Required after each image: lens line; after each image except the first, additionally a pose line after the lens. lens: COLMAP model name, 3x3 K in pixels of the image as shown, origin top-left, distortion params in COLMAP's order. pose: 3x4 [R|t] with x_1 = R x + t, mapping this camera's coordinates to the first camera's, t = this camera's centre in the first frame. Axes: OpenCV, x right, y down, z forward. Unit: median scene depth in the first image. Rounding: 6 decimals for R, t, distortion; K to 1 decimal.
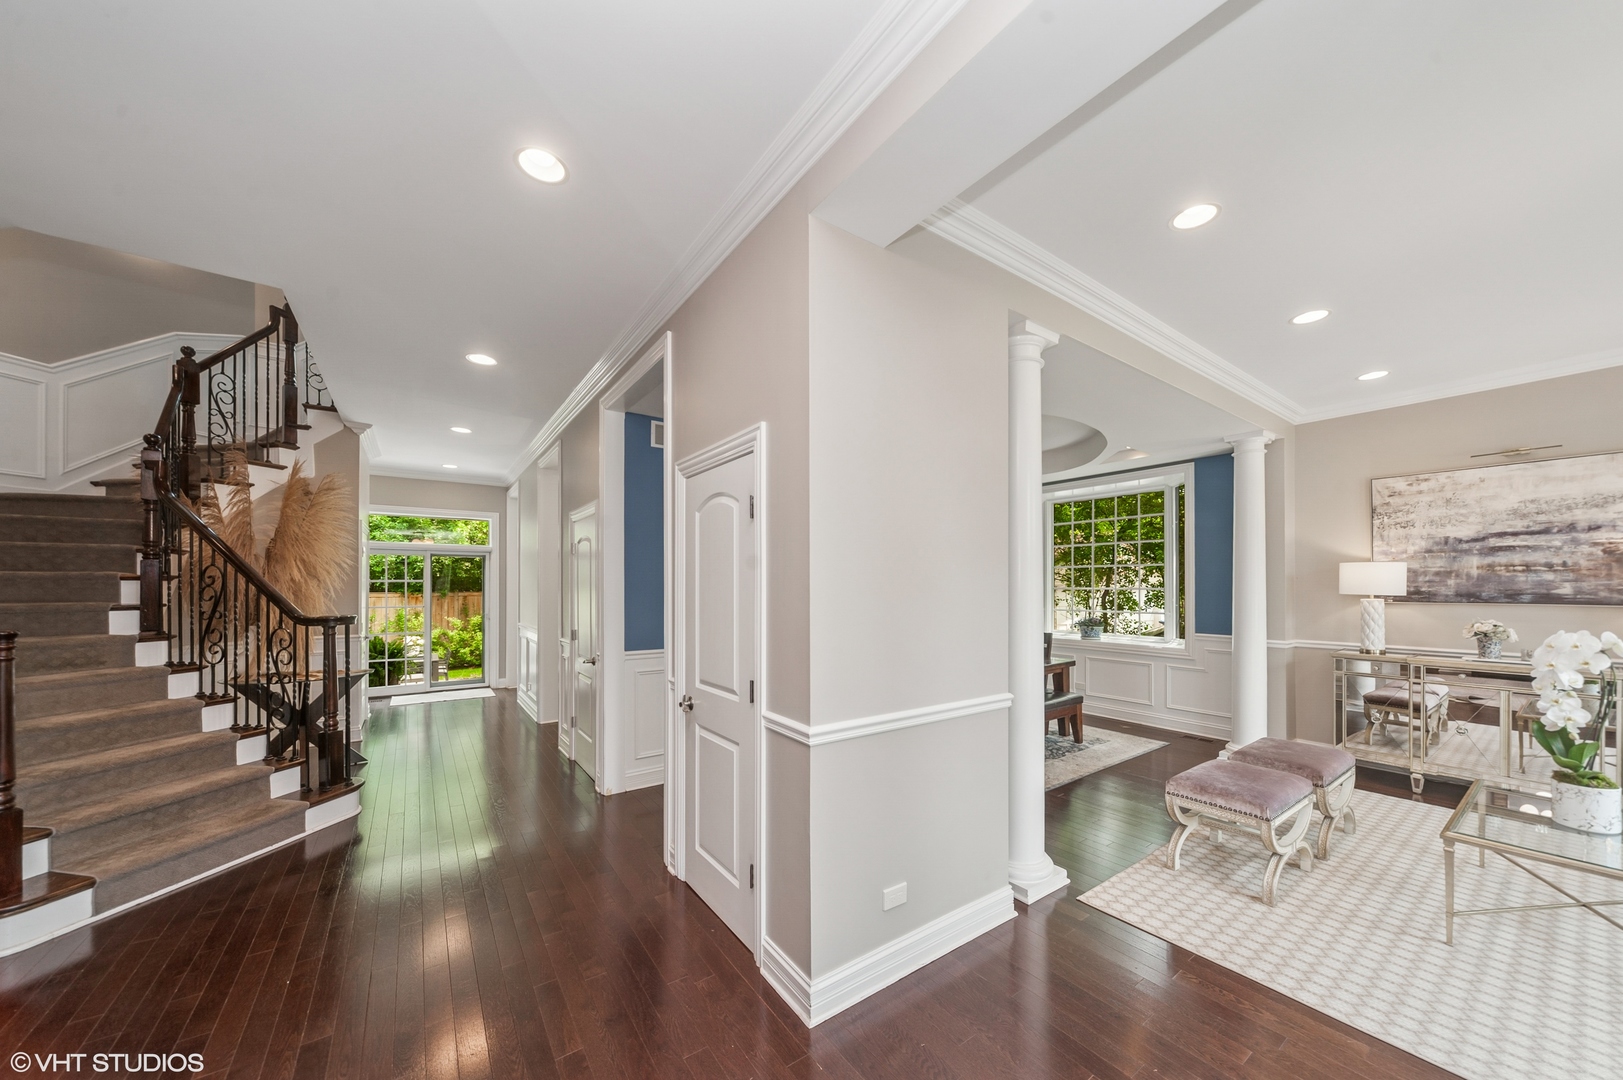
lens RADIAL K [[569.0, 0, 813.0], [0, 569.0, 582.0], [0, 0, 1]] dist [0.004926, -0.000493]
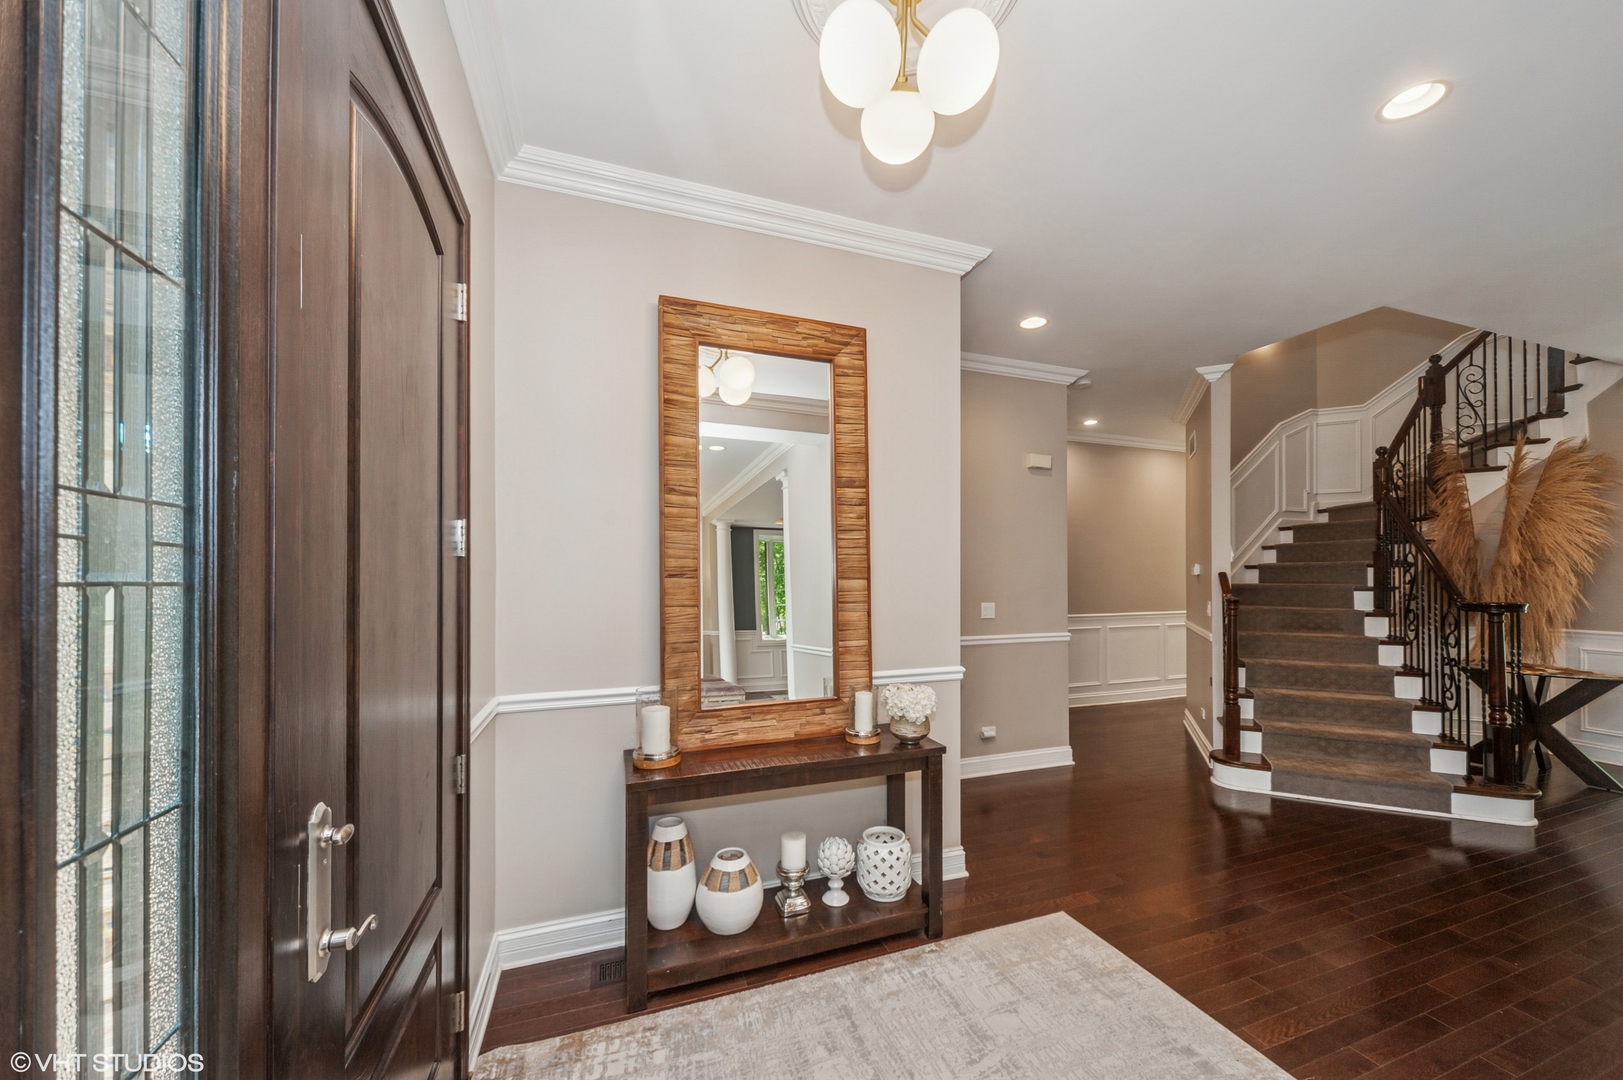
lens RADIAL K [[599.0, 0, 833.0], [0, 599.0, 568.9], [0, 0, 1]] dist [0.004050, -0.000597]
pose [[-0.252125, -0.010934, -0.967633, 0.384550], [0.008214, 0.999876, -0.013439, 0.009282], [0.967660, -0.011337, -0.252004, 0.198312]]
